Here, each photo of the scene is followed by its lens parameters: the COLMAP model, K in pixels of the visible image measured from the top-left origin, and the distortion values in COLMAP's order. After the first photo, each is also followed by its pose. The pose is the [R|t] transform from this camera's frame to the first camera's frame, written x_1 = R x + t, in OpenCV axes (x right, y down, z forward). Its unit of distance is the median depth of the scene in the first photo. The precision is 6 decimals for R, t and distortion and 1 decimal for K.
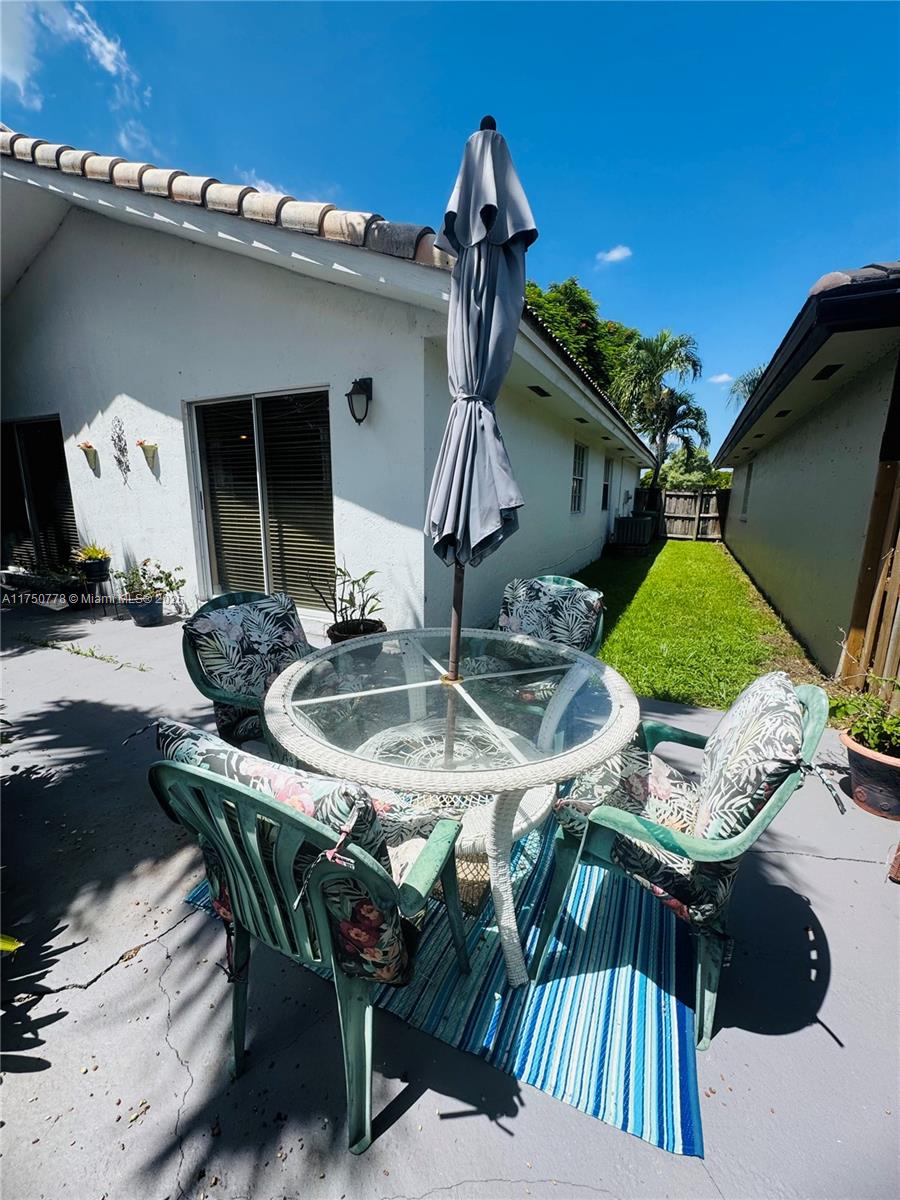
lens RADIAL K [[486.1, 0, 455.1], [0, 486.1, 591.6], [0, 0, 1]] dist [-0.005111, 0.000612]
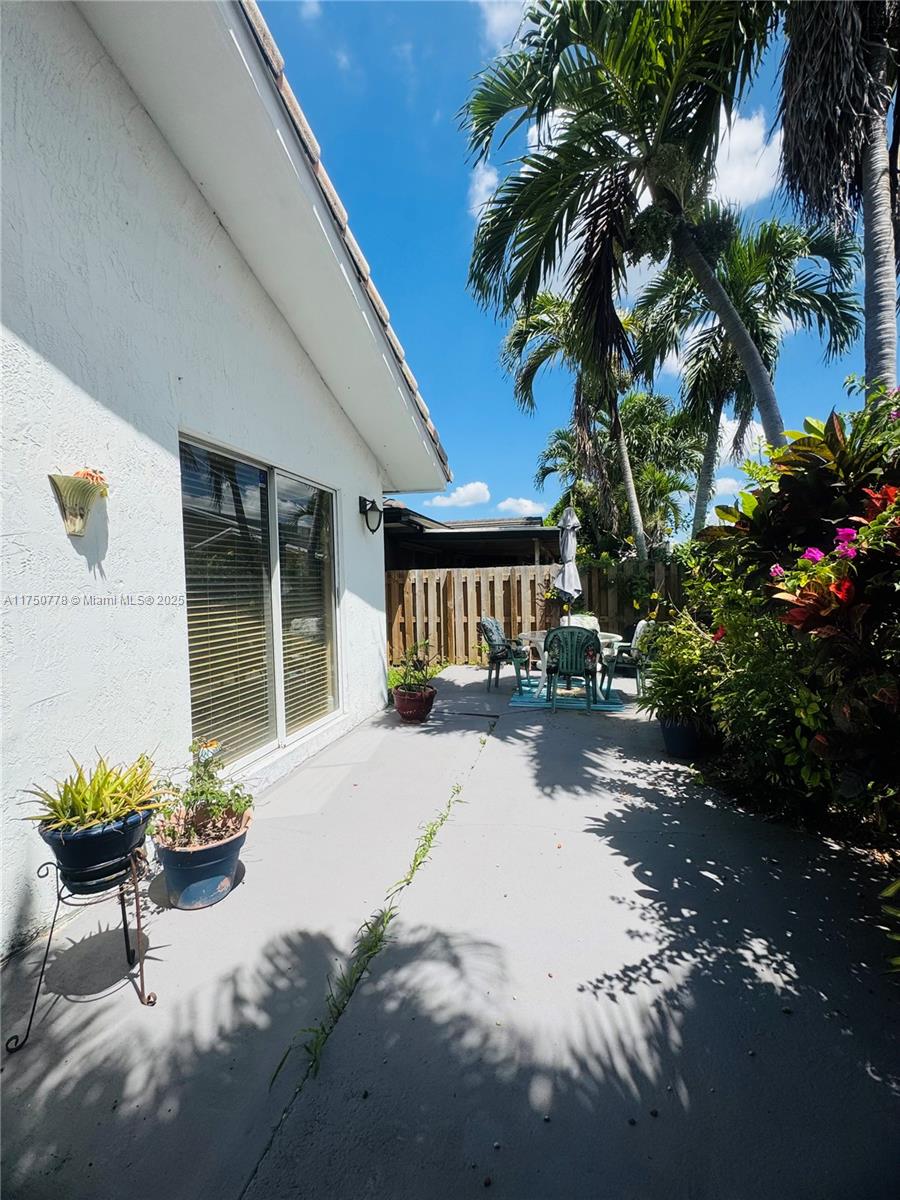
lens RADIAL K [[486.1, 0, 449.1], [0, 486.1, 603.8], [0, 0, 1]] dist [-0.005111, 0.000612]
pose [[-0.202544, -0.050406, 0.977975, -1.810492], [0.195037, 0.976591, 0.090728, -0.302777], [-0.959654, 0.209117, -0.187972, 1.352839]]
